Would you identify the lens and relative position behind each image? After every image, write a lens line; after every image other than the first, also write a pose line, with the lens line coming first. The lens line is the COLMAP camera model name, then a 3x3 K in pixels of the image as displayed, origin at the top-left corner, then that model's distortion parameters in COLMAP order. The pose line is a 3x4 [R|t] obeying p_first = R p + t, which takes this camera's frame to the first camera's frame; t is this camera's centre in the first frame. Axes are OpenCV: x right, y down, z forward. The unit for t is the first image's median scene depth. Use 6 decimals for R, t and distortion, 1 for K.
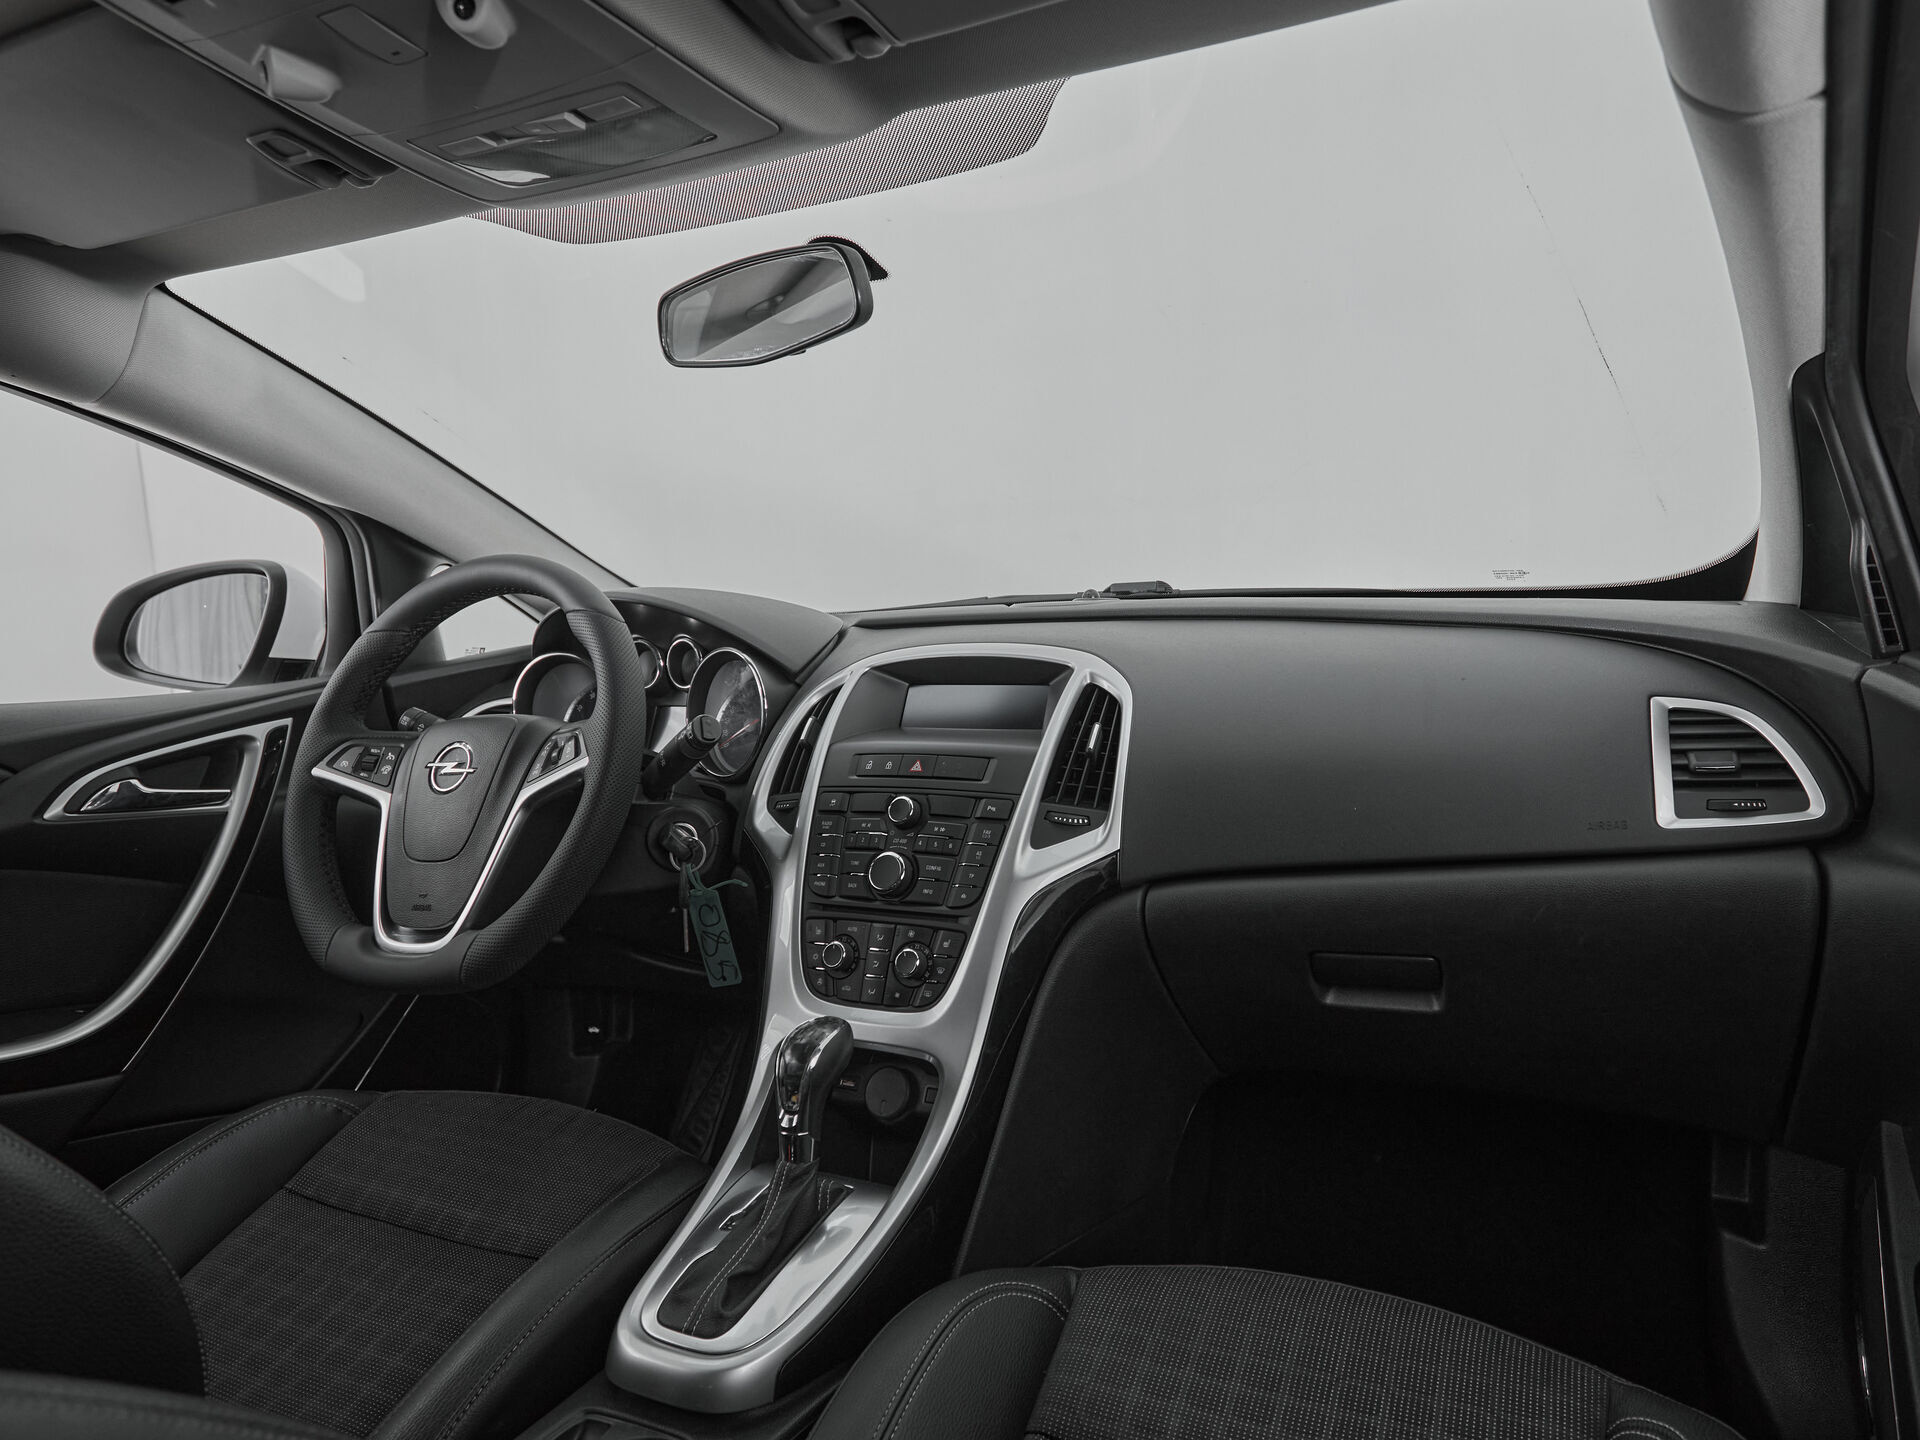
lens RADIAL K [[1309.4, 0, 1065.8], [0, 1309.4, 685.1], [0, 0, 1]] dist [-0.003924, -0.002827]
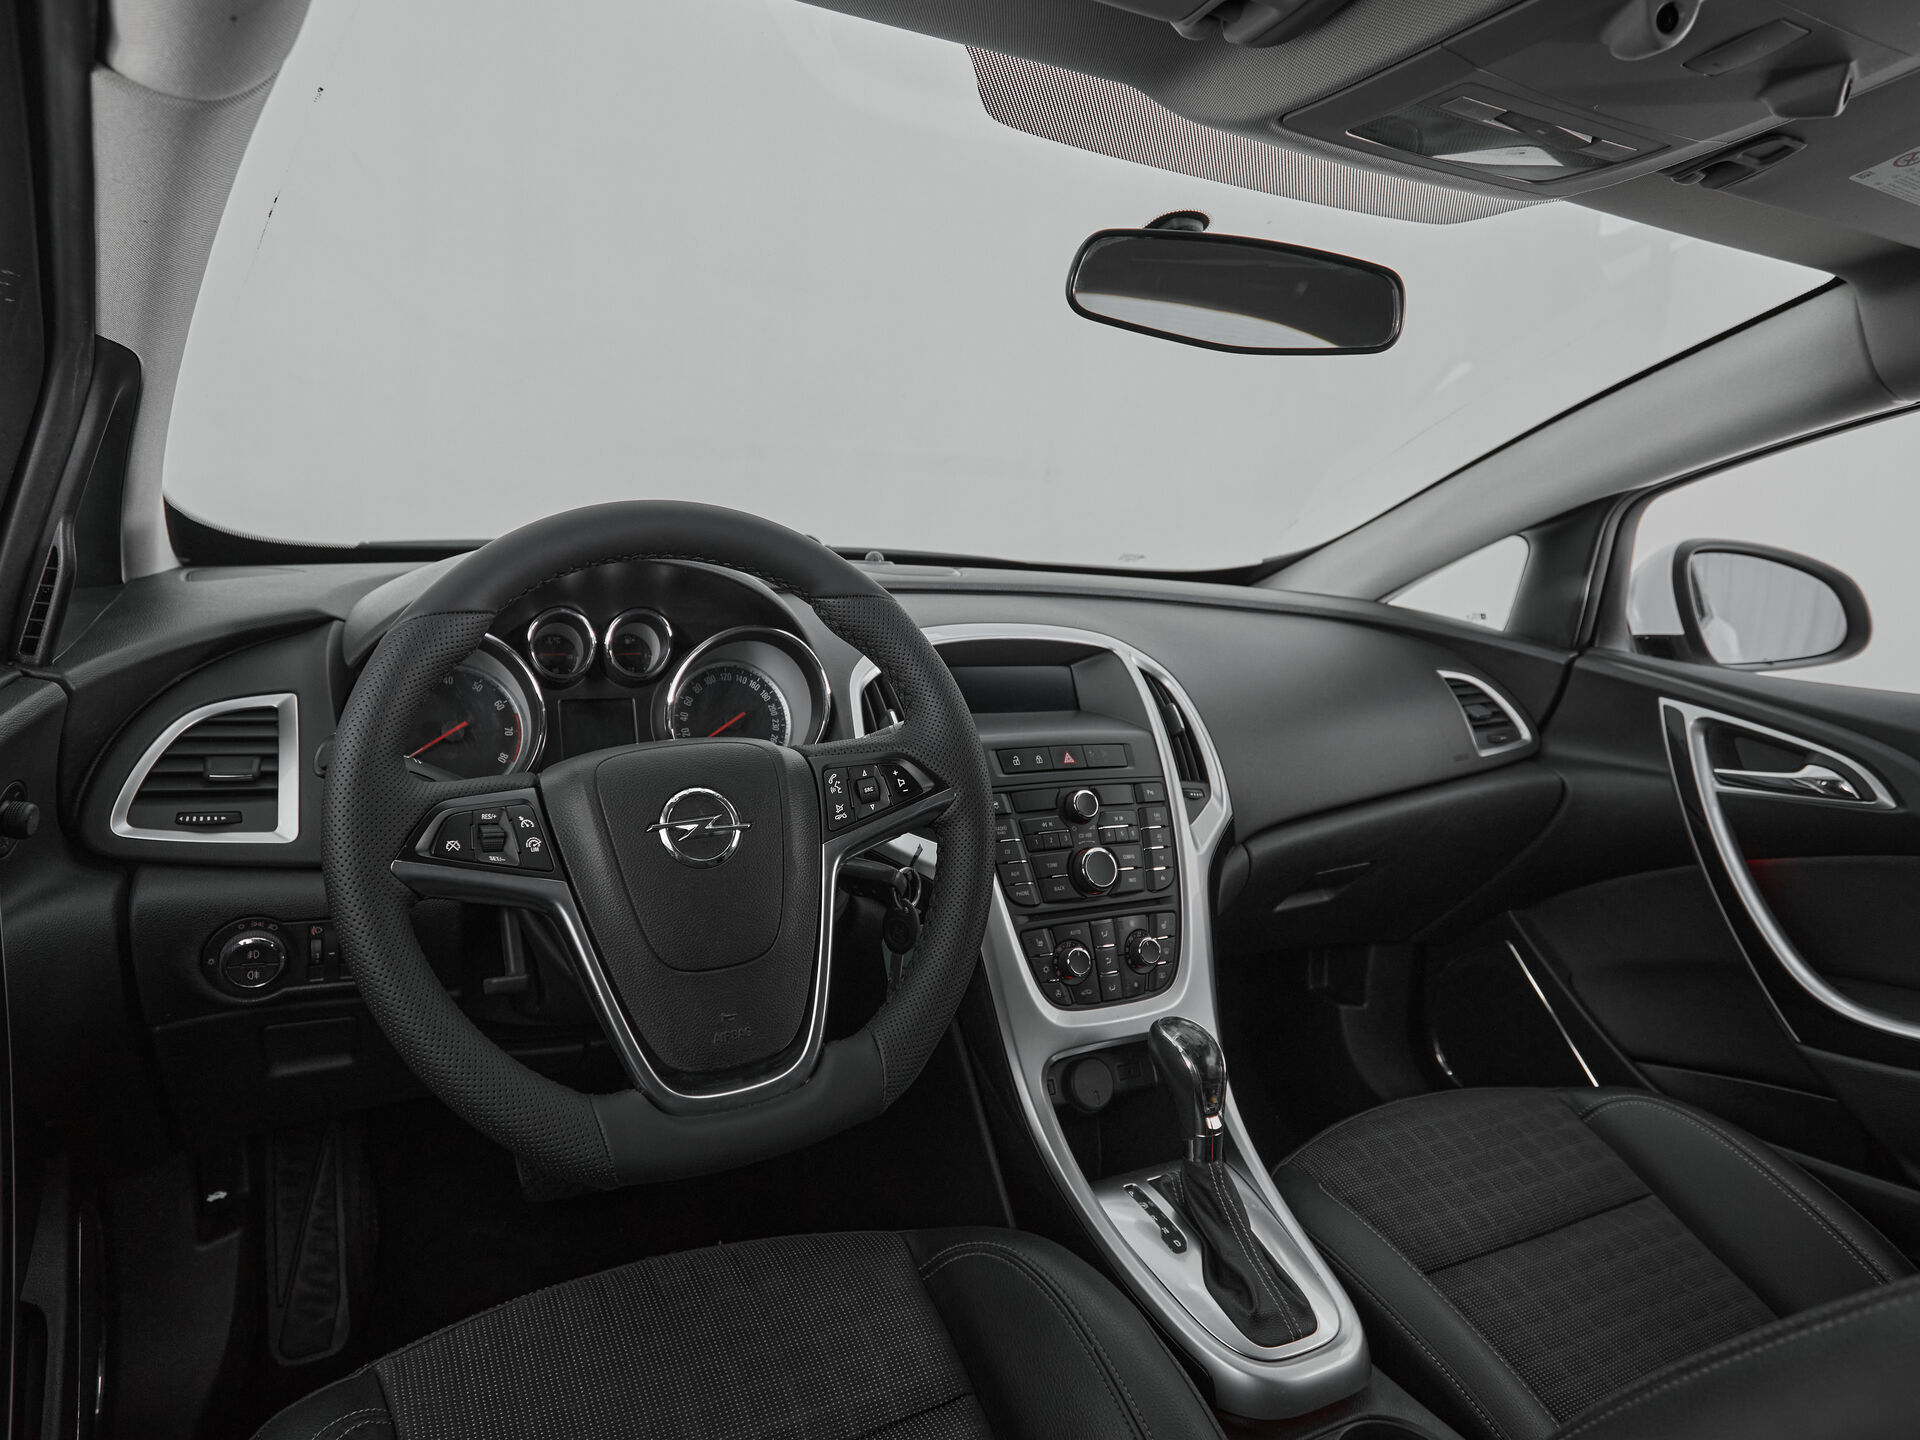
lens RADIAL K [[1231.7, 0, 1014.2], [0, 1231.7, 717.1], [0, 0, 1]] dist [-0.004917, -0.002047]
pose [[0.571927, -0.068278, 0.817458, -0.910393], [-0.024415, 0.994672, 0.100161, -0.061495], [-0.819941, -0.077243, 0.567213, 0.524270]]
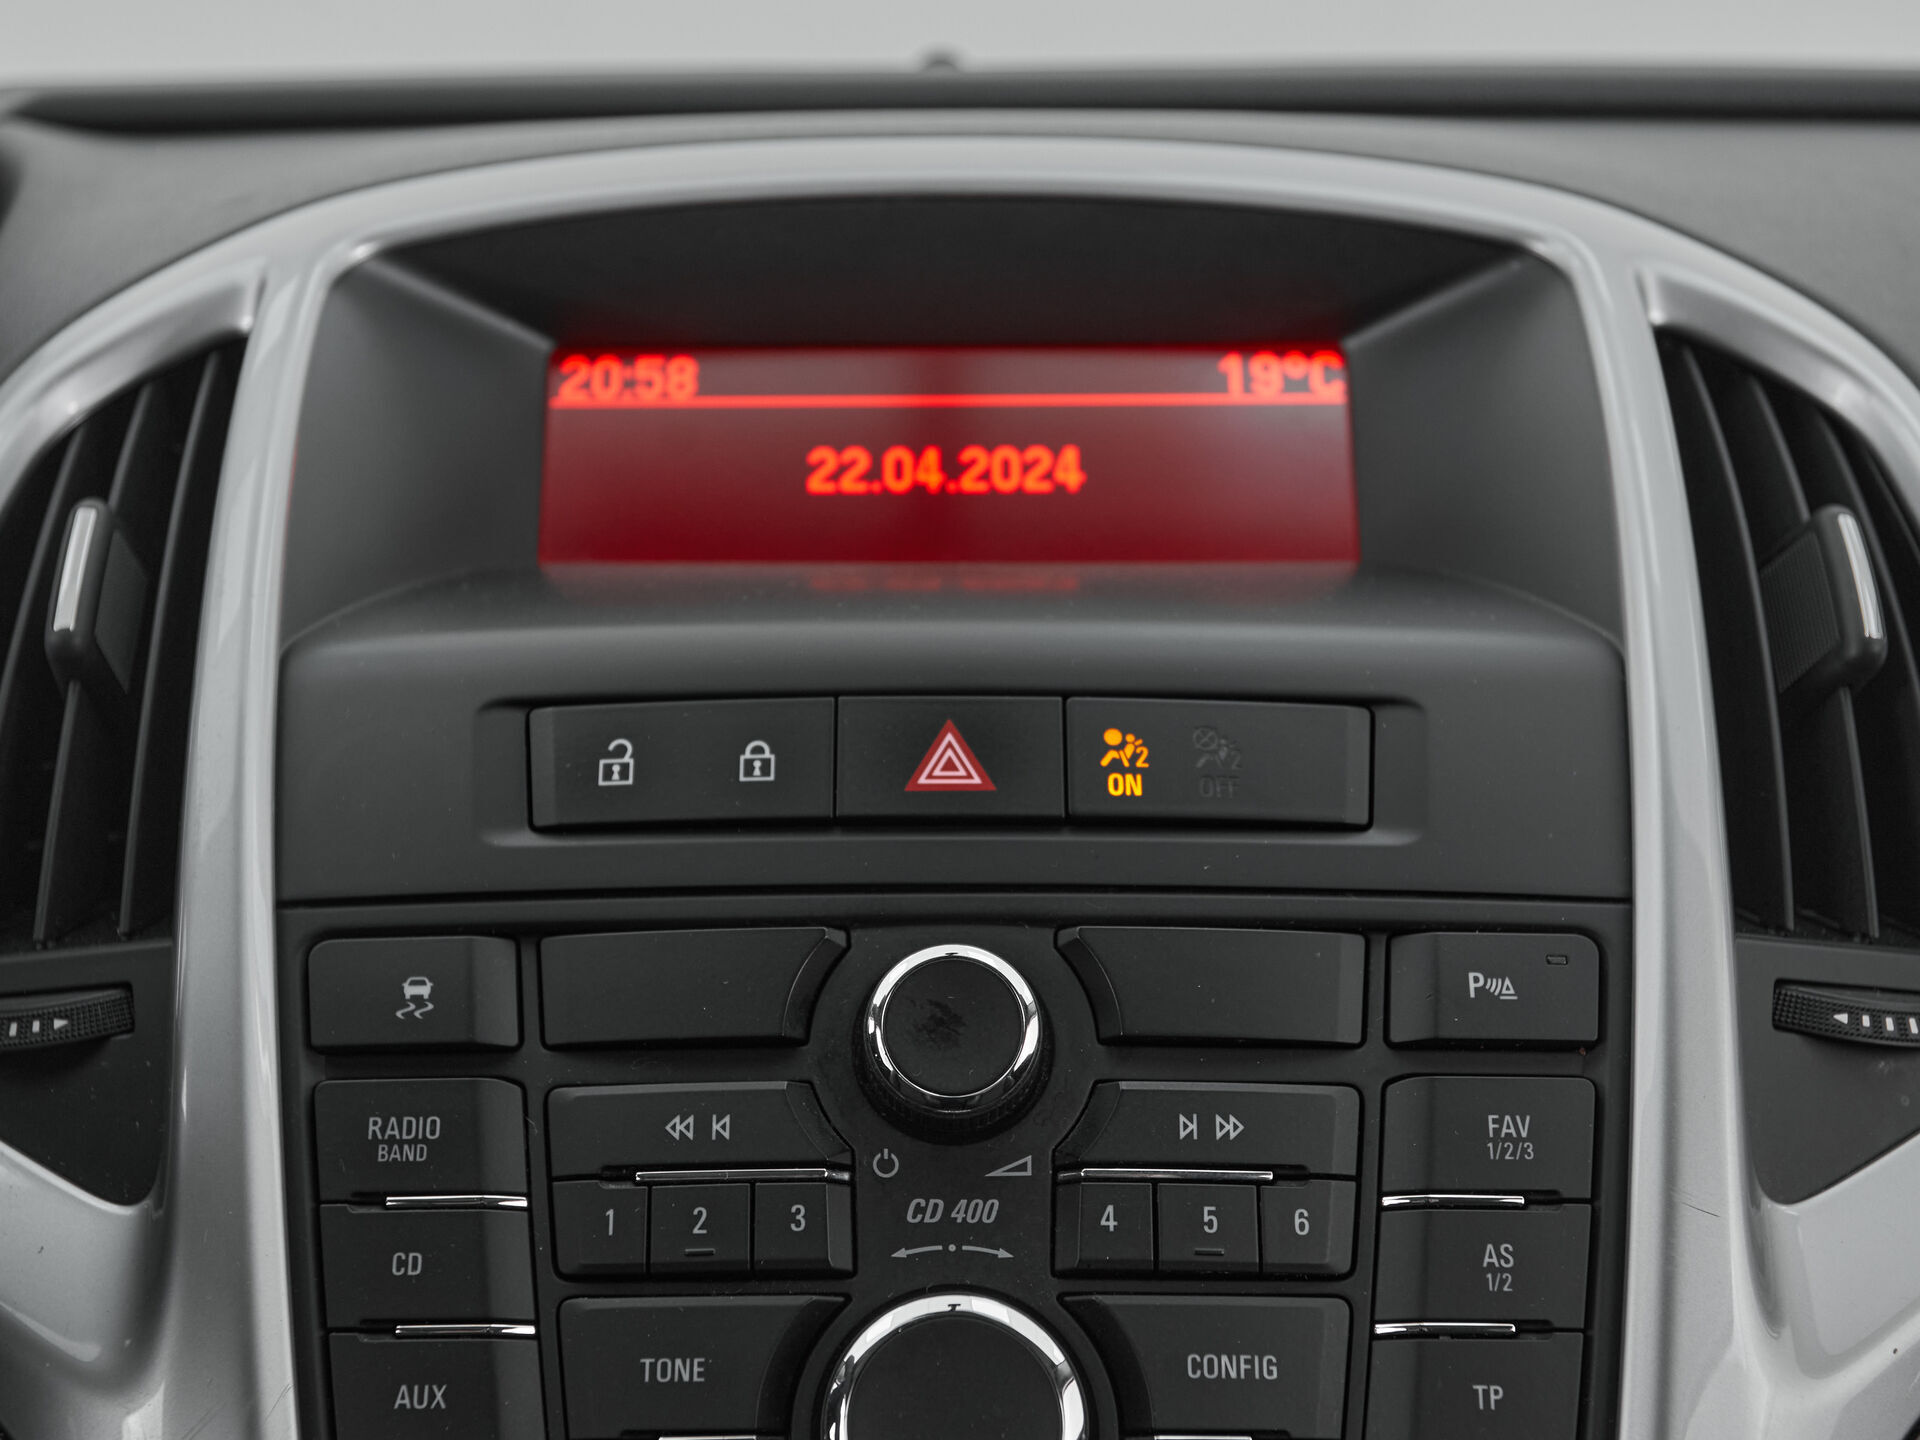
lens RADIAL K [[2764.1, 0, 960.0], [0, 2764.1, 720.0], [0, 0, 1]] dist [-0.002766, 0.011046]
pose [[0.913124, -0.028237, 0.406702, -0.266909], [0.005535, 0.998365, 0.056890, 0.036582], [-0.407644, -0.049697, 0.911788, 0.682596]]
